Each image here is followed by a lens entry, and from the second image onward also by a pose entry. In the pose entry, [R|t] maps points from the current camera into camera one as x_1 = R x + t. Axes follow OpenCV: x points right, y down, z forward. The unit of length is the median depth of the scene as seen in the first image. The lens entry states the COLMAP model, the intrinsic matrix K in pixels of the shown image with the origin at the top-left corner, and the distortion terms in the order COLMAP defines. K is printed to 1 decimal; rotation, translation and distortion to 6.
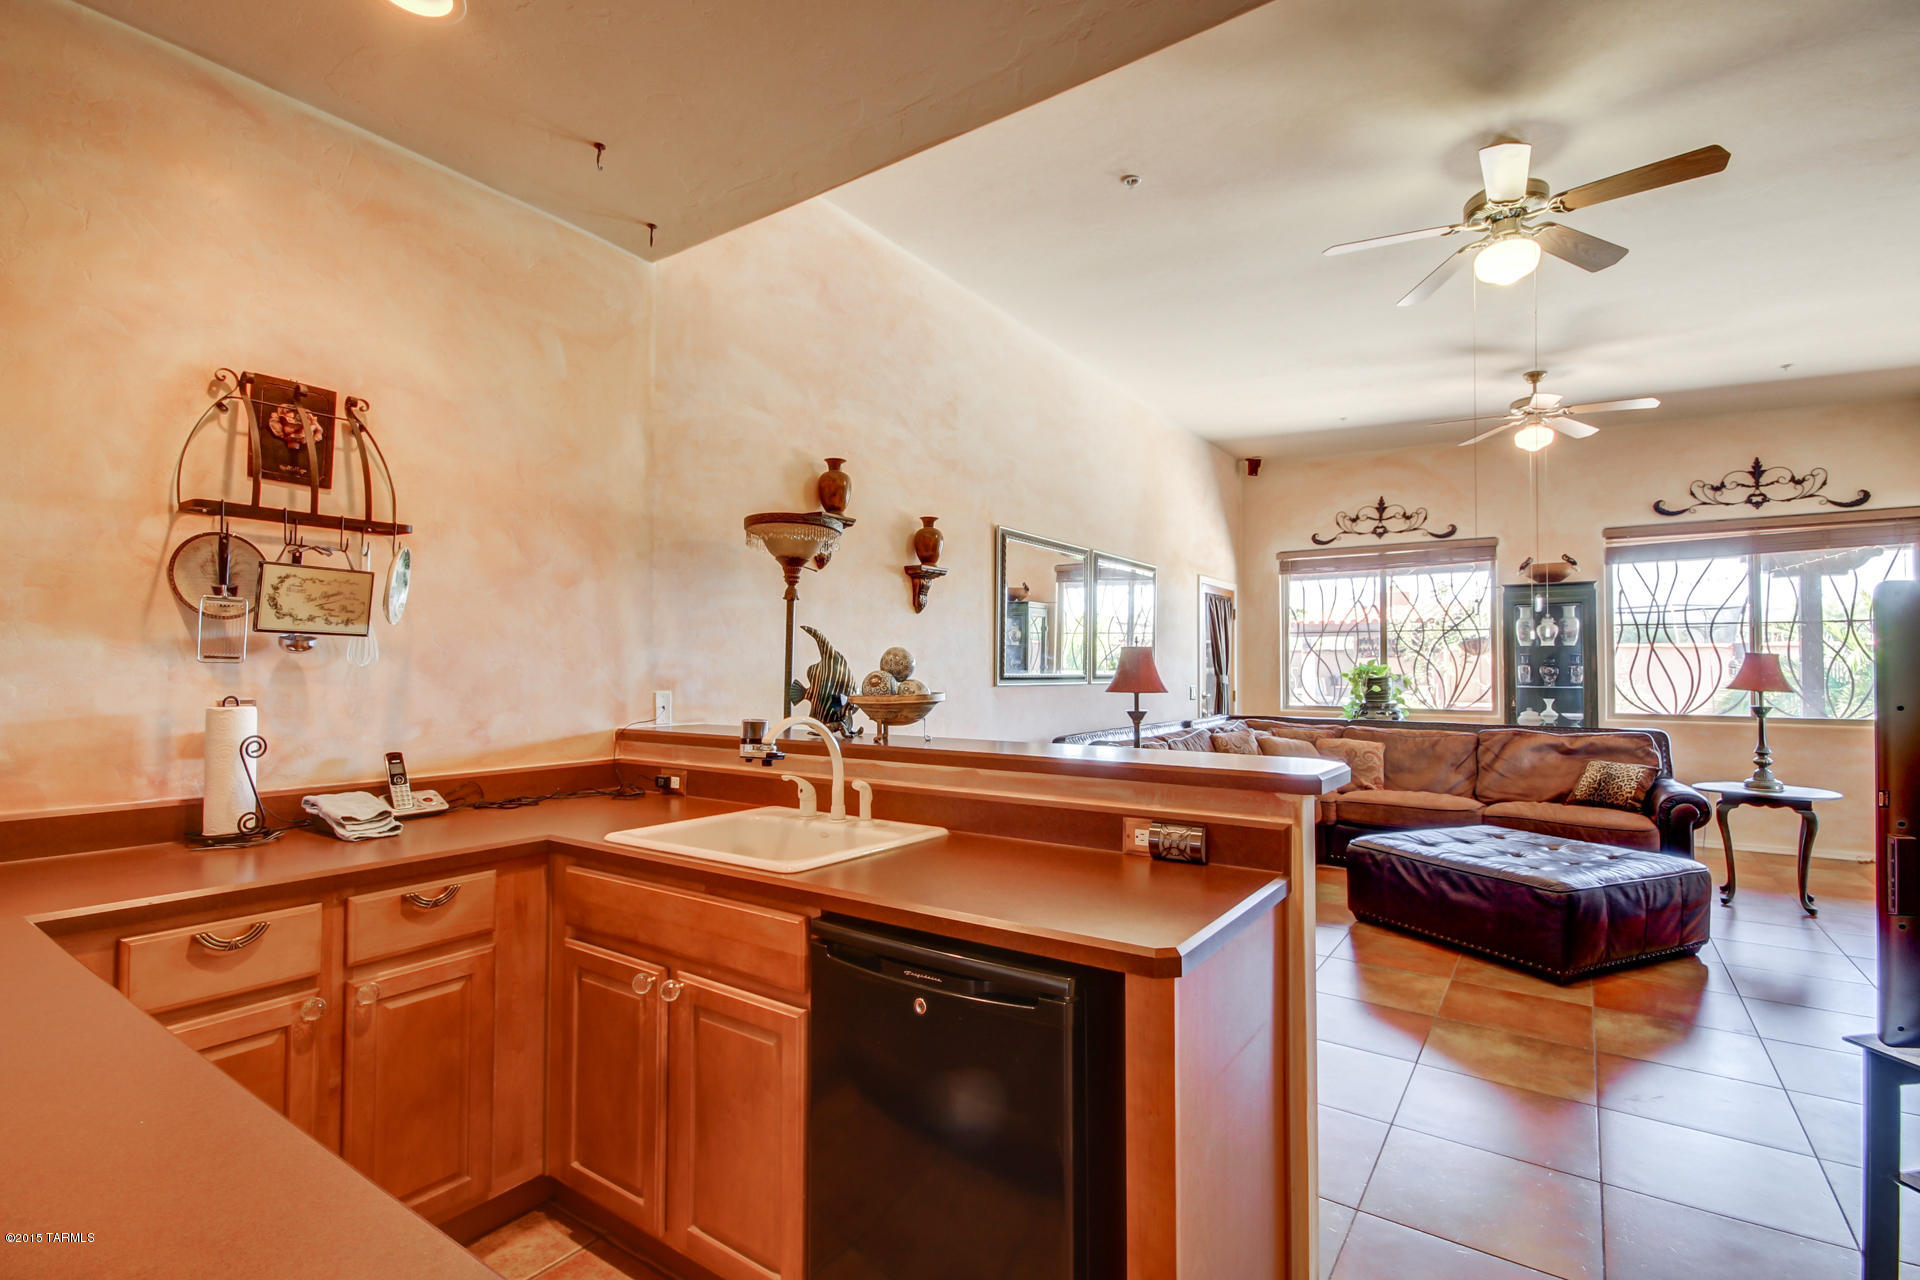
lens RADIAL K [[874.8, 0, 957.7], [0, 874.8, 646.3], [0, 0, 1]] dist [0.007144, -0.002210]
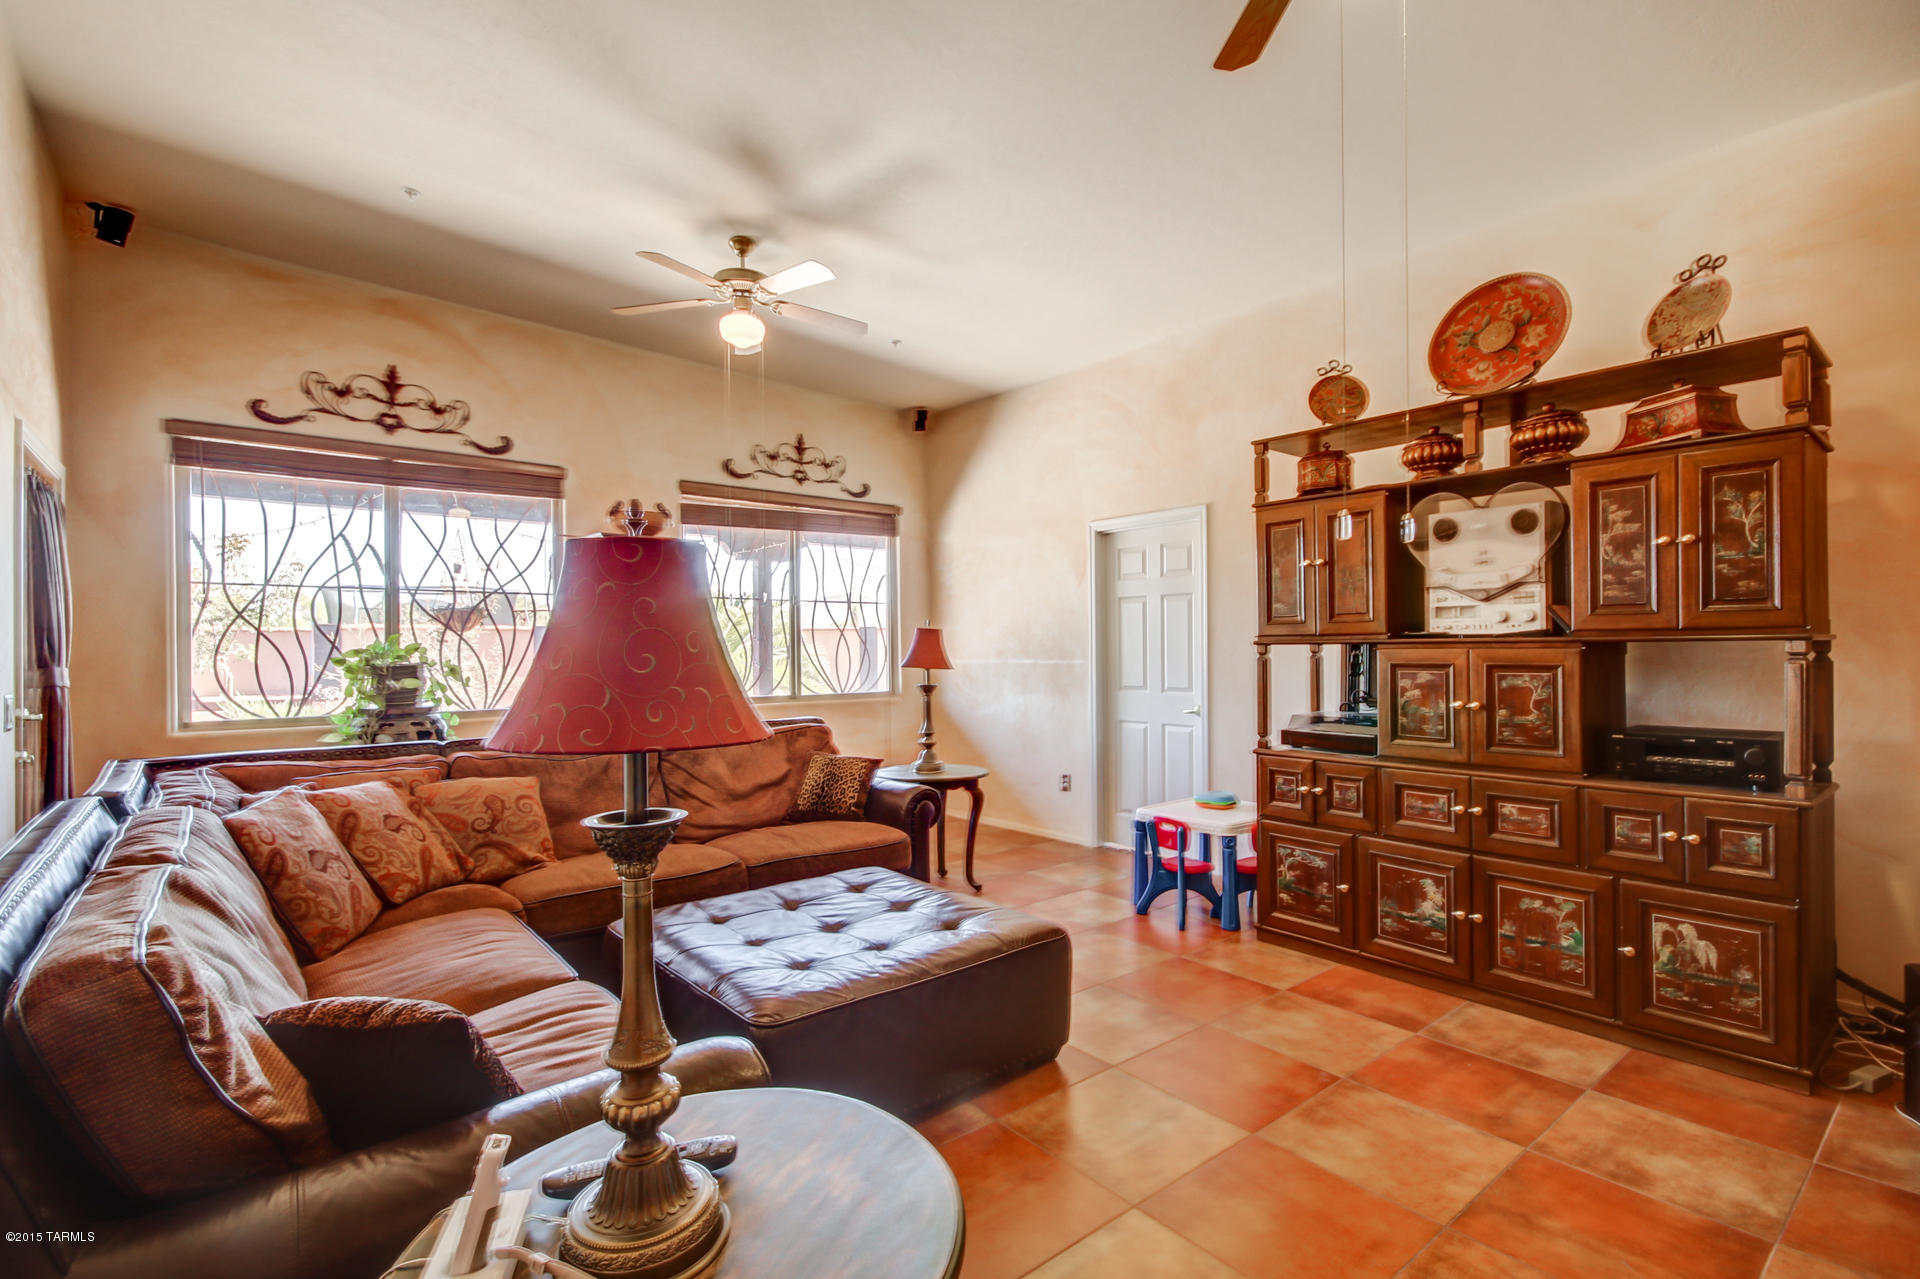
lens RADIAL K [[874.8, 0, 966.5], [0, 874.8, 639.8], [0, 0, 1]] dist [0.007144, -0.002210]
pose [[0.266602, 0.004623, 0.963796, 0.006555], [-0.016194, 0.999869, -0.000316, 0.014210], [-0.963671, -0.015524, 0.266642, 0.524697]]
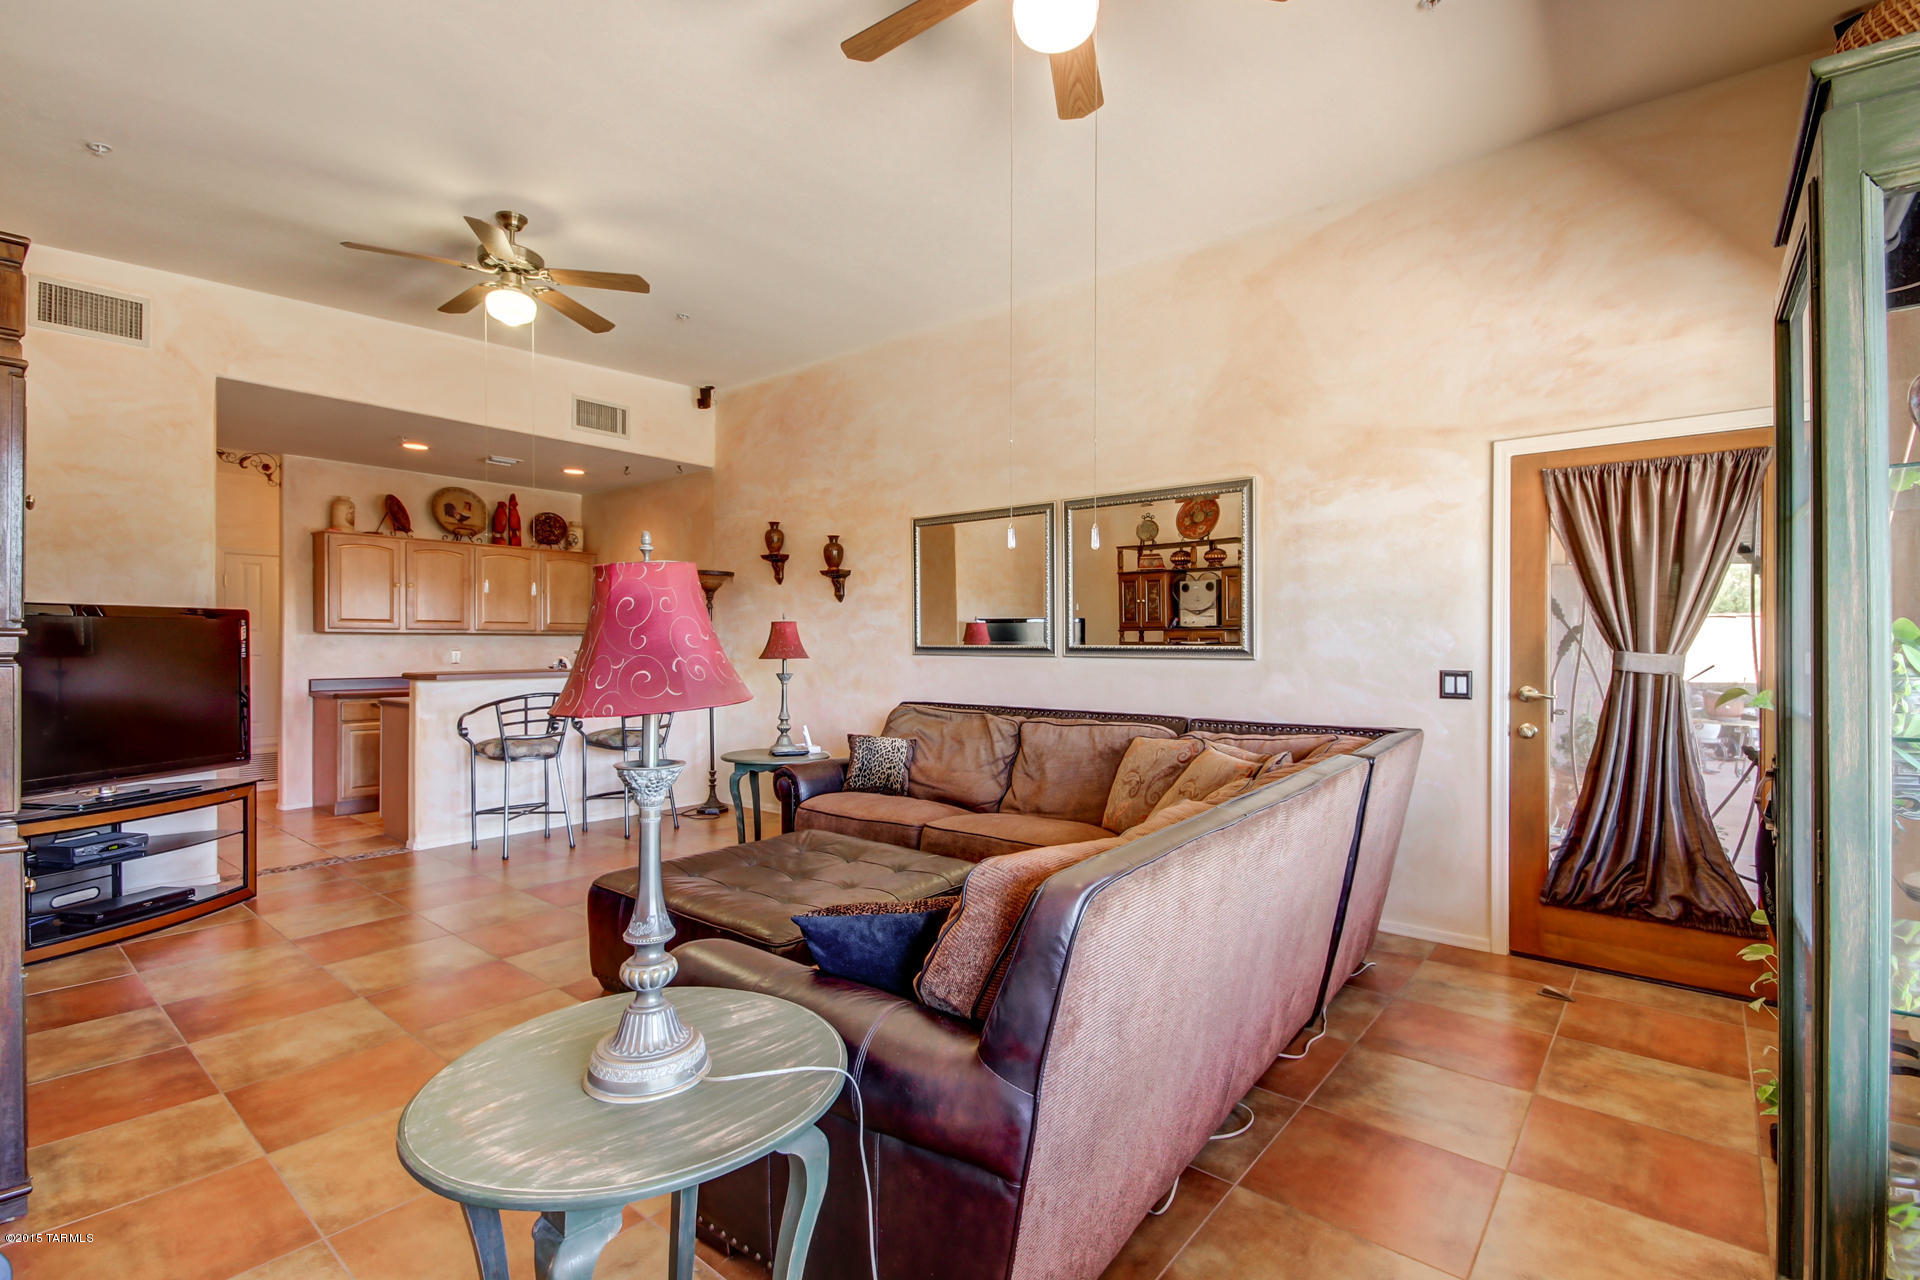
lens RADIAL K [[874.8, 0, 964.4], [0, 874.8, 651.9], [0, 0, 1]] dist [0.007144, -0.002210]
pose [[-0.081143, 0.010505, -0.996647, 0.868763], [0.027015, 0.999600, 0.008337, 0.024016], [0.996336, -0.026248, -0.081394, 0.831174]]
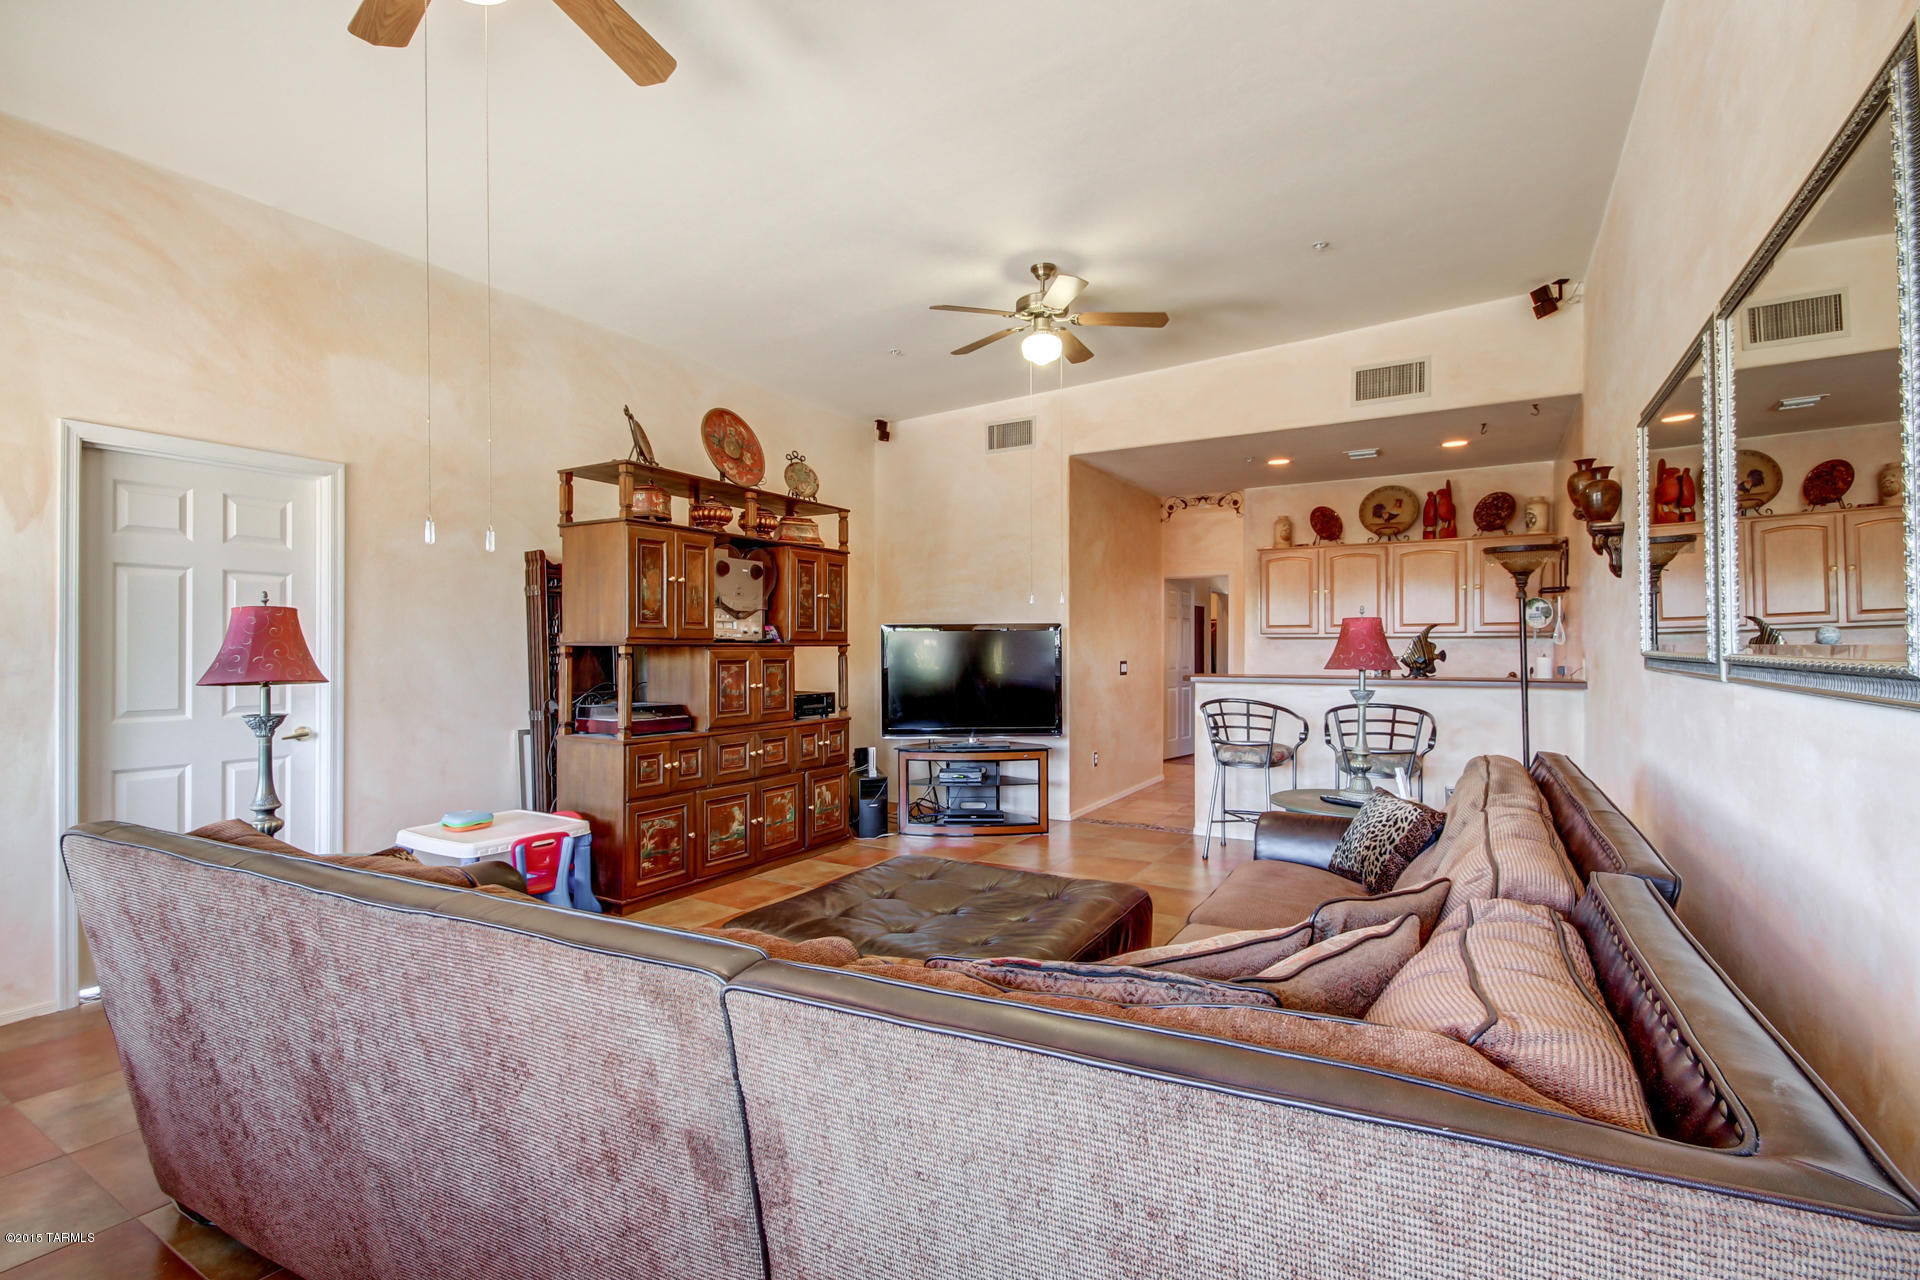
lens RADIAL K [[874.8, 0, 957.3], [0, 874.8, 634.6], [0, 0, 1]] dist [0.007144, -0.002210]
pose [[-0.998054, -0.001585, -0.062343, 0.409023], [0.000891, 0.999213, -0.039658, 0.031435], [0.062357, -0.039636, -0.997267, 1.131624]]
